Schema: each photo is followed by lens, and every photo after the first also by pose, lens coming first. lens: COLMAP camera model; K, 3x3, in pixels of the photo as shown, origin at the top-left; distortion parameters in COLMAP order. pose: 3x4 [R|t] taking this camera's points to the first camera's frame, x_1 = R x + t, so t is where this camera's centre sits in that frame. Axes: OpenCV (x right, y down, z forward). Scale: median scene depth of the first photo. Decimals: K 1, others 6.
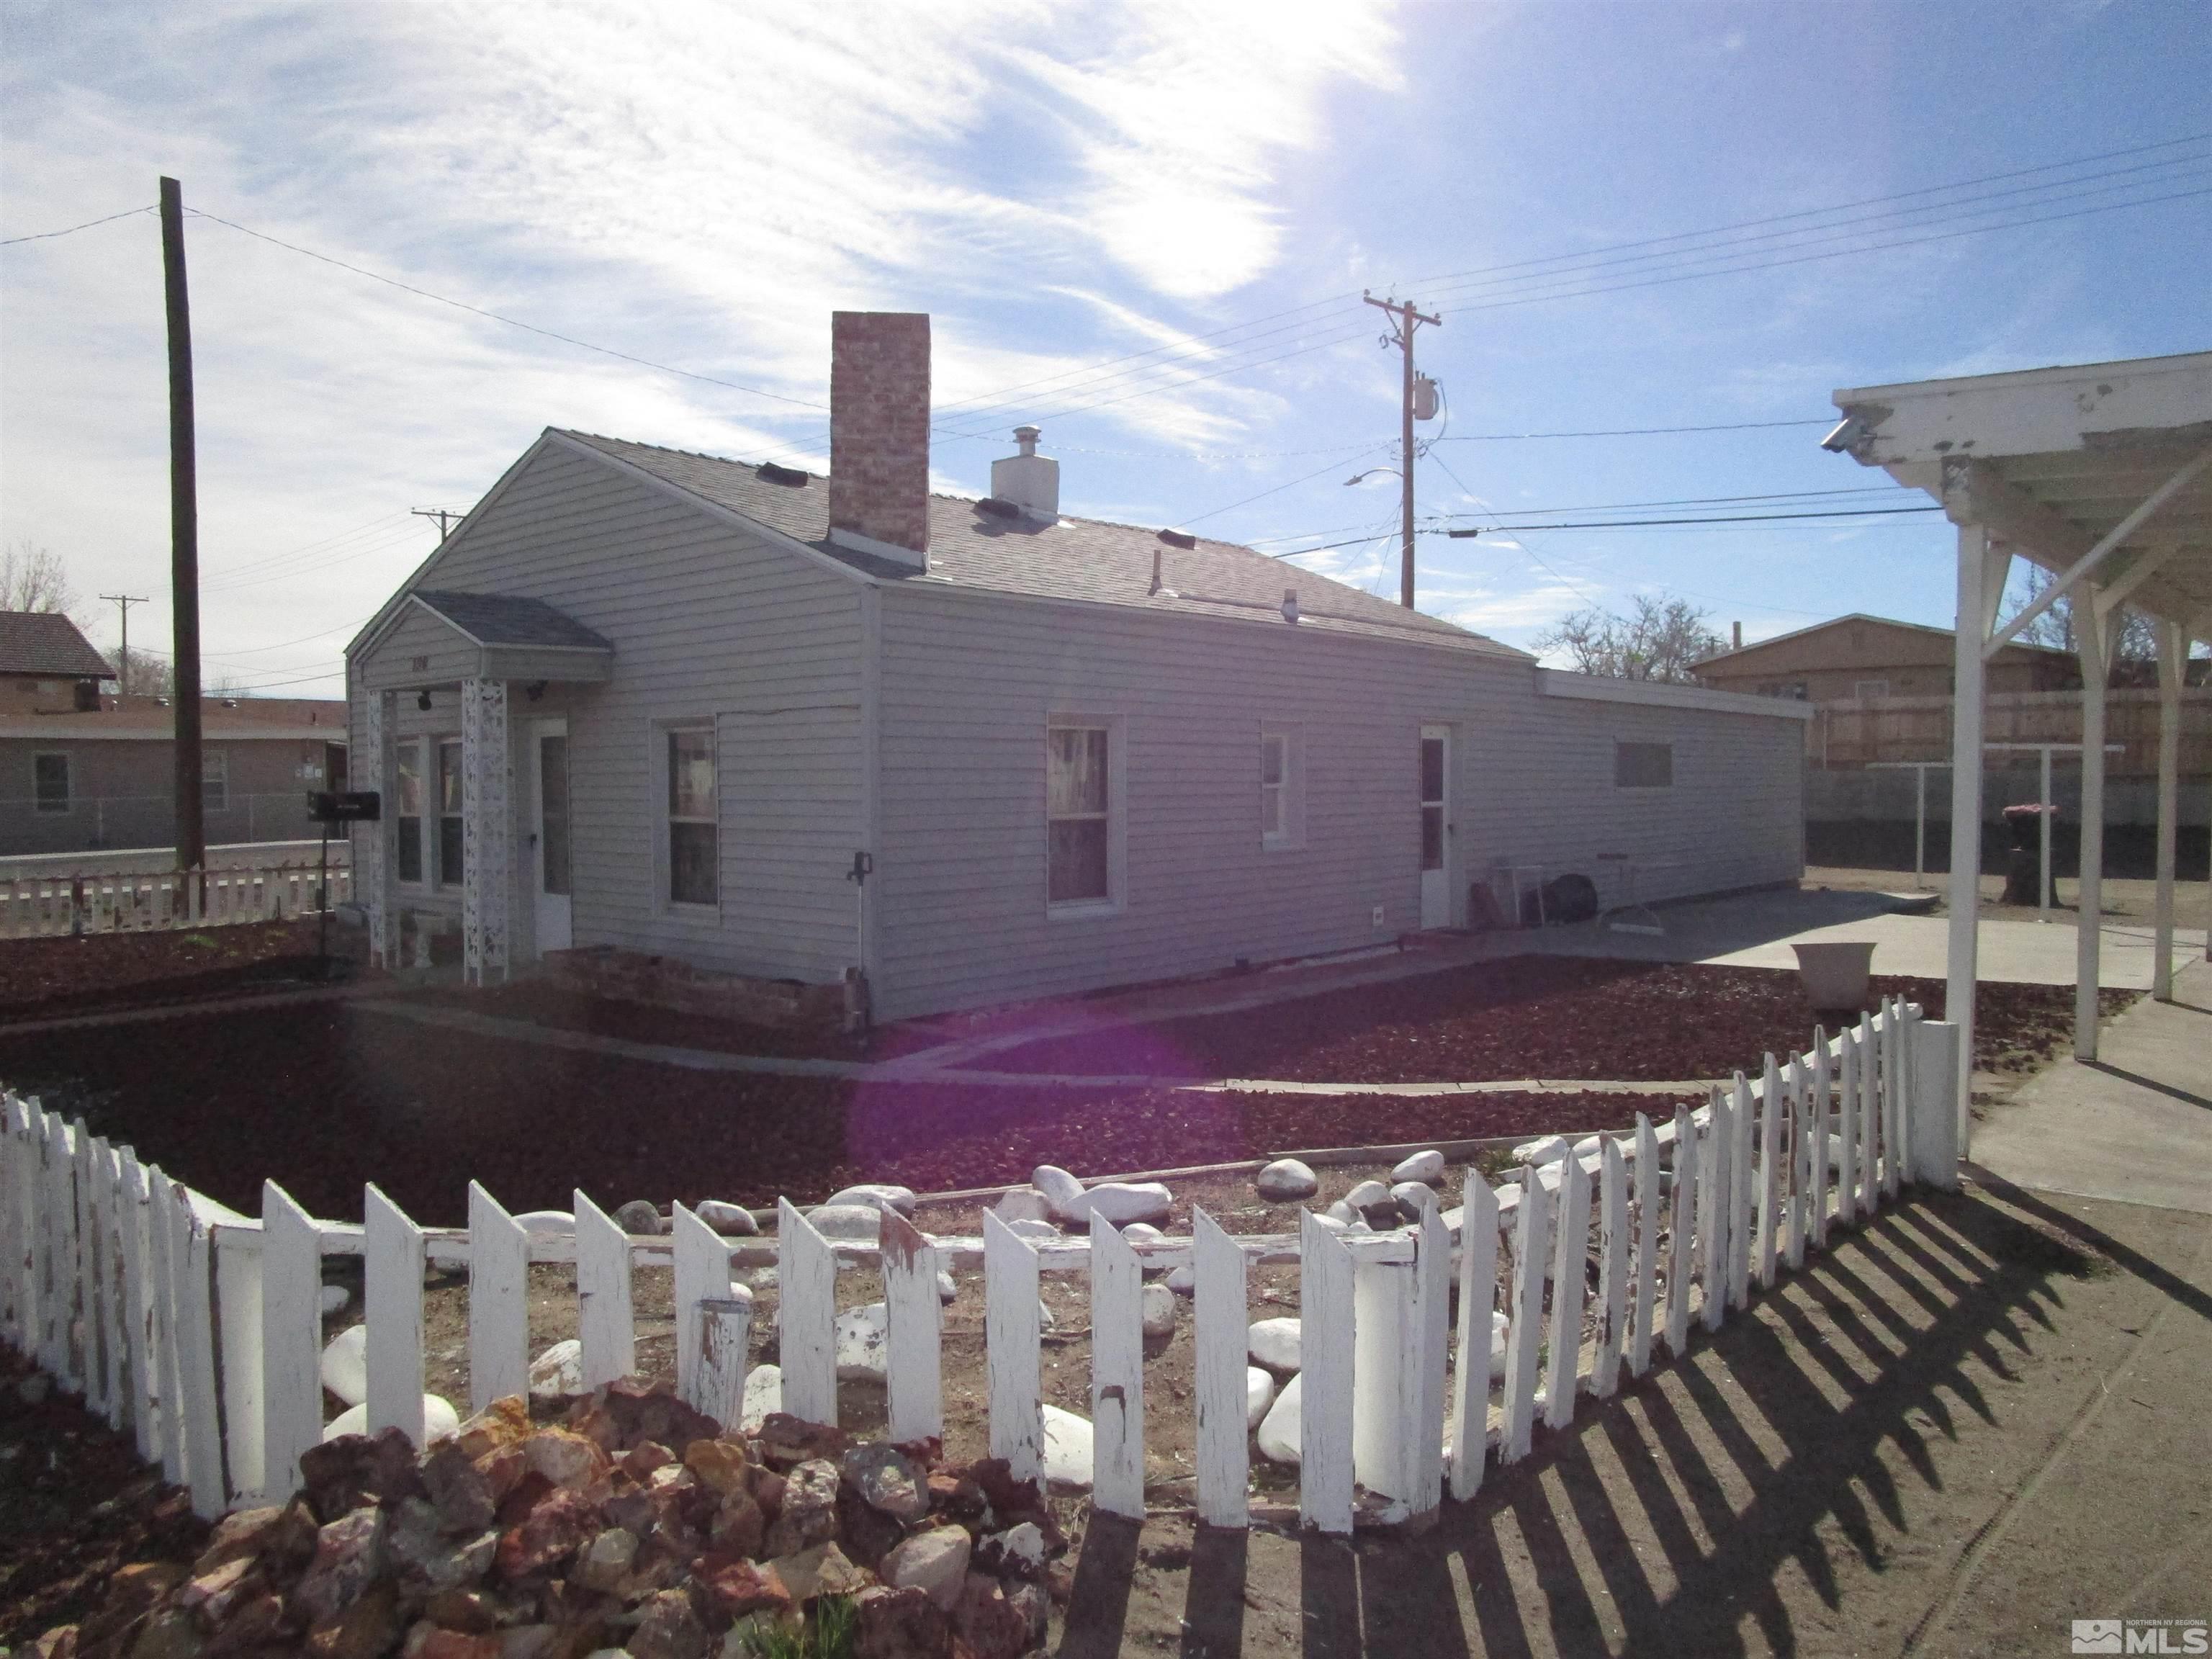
lens RADIAL K [[1586.5, 0, 1102.1], [0, 1586.5, 828.5], [0, 0, 1]] dist [-0.030815, 0.008757]
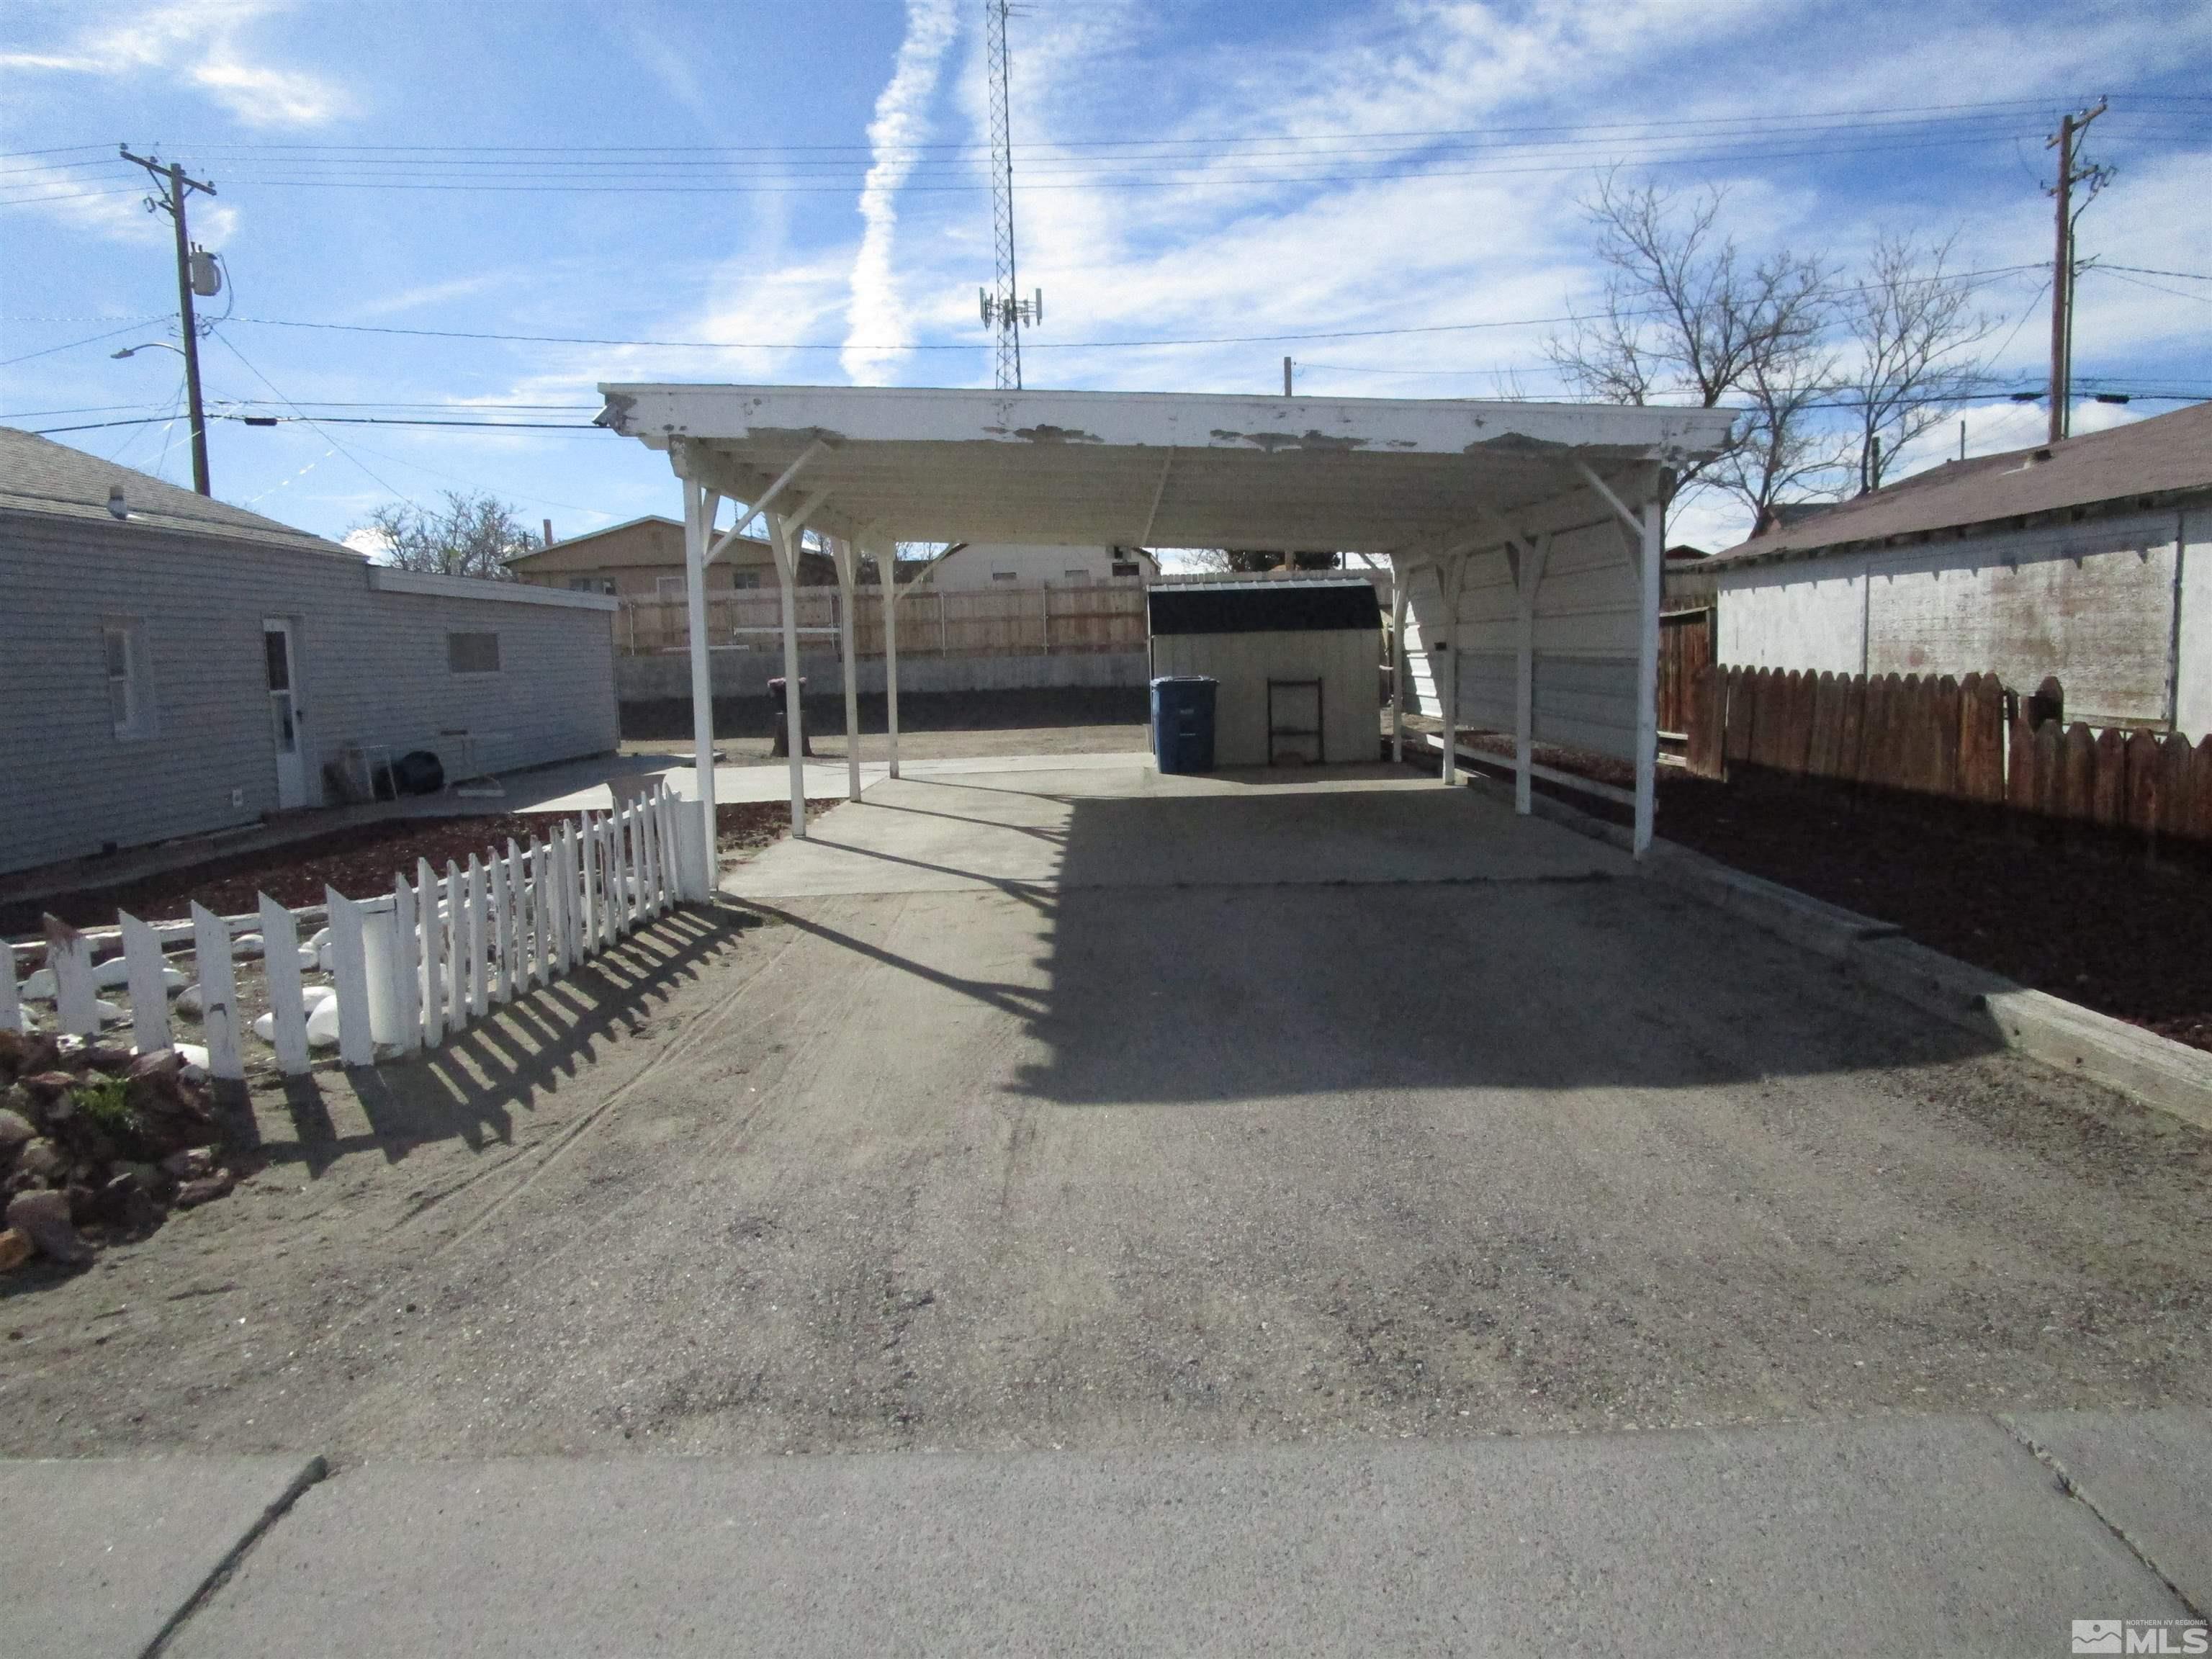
lens RADIAL K [[1586.5, 0, 1102.1], [0, 1586.5, 828.5], [0, 0, 1]] dist [-0.030815, 0.008757]
pose [[0.756722, -0.093738, 0.646981, -0.069694], [0.050759, 0.995104, 0.084807, 0.014438], [-0.651763, -0.031335, 0.757775, -0.177306]]
